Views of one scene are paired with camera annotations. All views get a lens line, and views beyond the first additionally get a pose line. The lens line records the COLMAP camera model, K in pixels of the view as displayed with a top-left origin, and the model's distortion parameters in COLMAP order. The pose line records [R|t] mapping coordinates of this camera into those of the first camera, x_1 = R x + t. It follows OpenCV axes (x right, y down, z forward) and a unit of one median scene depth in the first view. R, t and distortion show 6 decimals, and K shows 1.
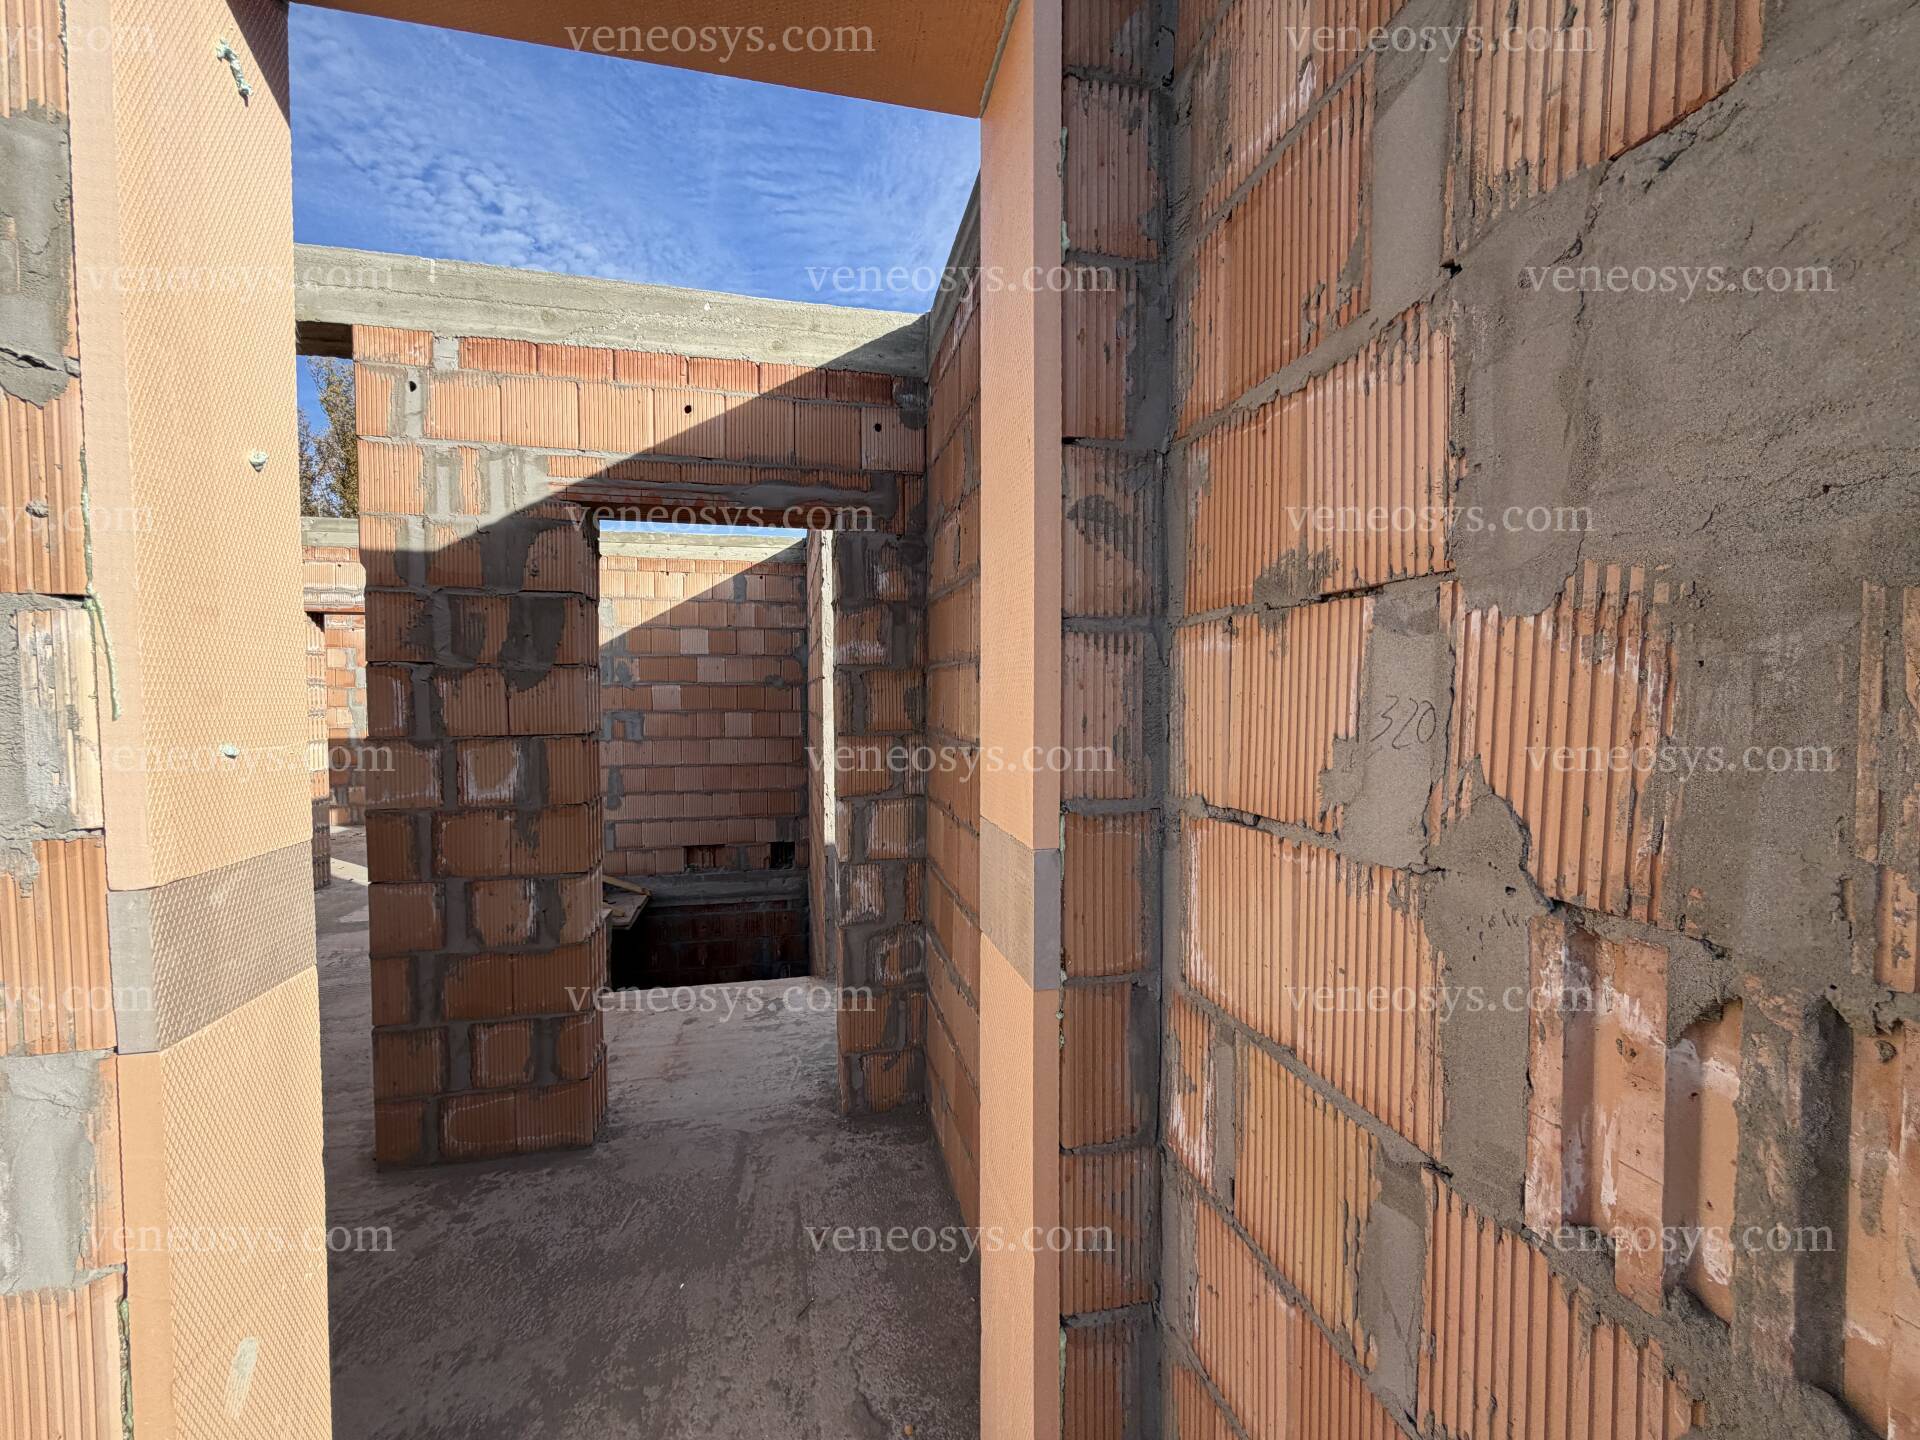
lens RADIAL K [[763.3, 0, 956.1], [0, 763.3, 721.5], [0, 0, 1]] dist [0.000900, -0.000026]
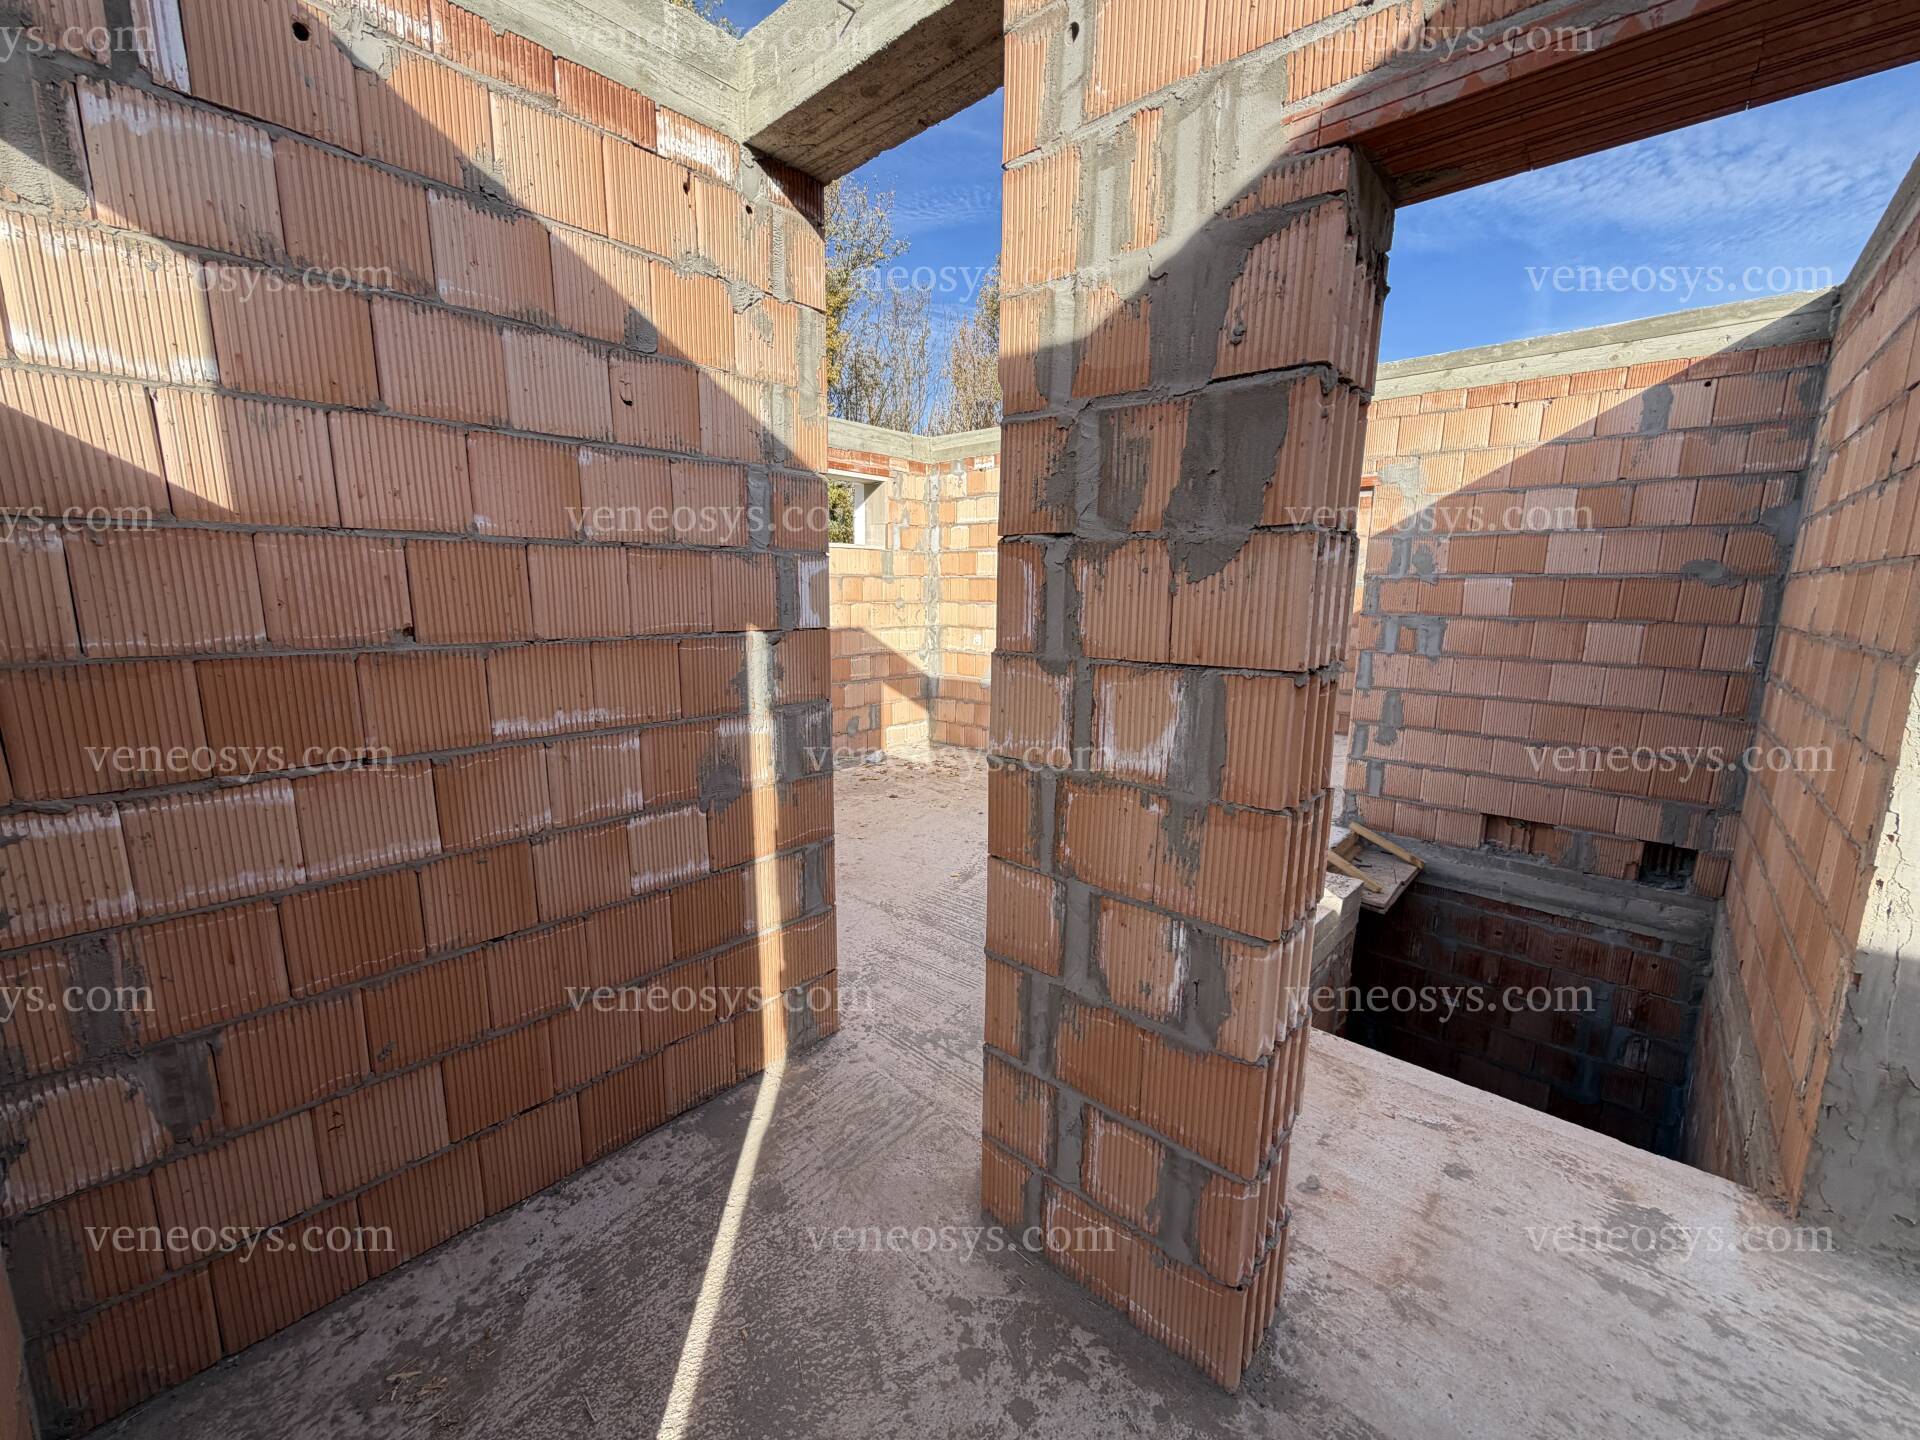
lens RADIAL K [[763.3, 0, 956.1], [0, 763.3, 721.5], [0, 0, 1]] dist [0.000900, -0.000026]
pose [[0.575649, 0.149200, -0.803970, -0.219917], [-0.040626, 0.987217, 0.154119, -0.018635], [0.816687, -0.056056, 0.574352, 0.544353]]
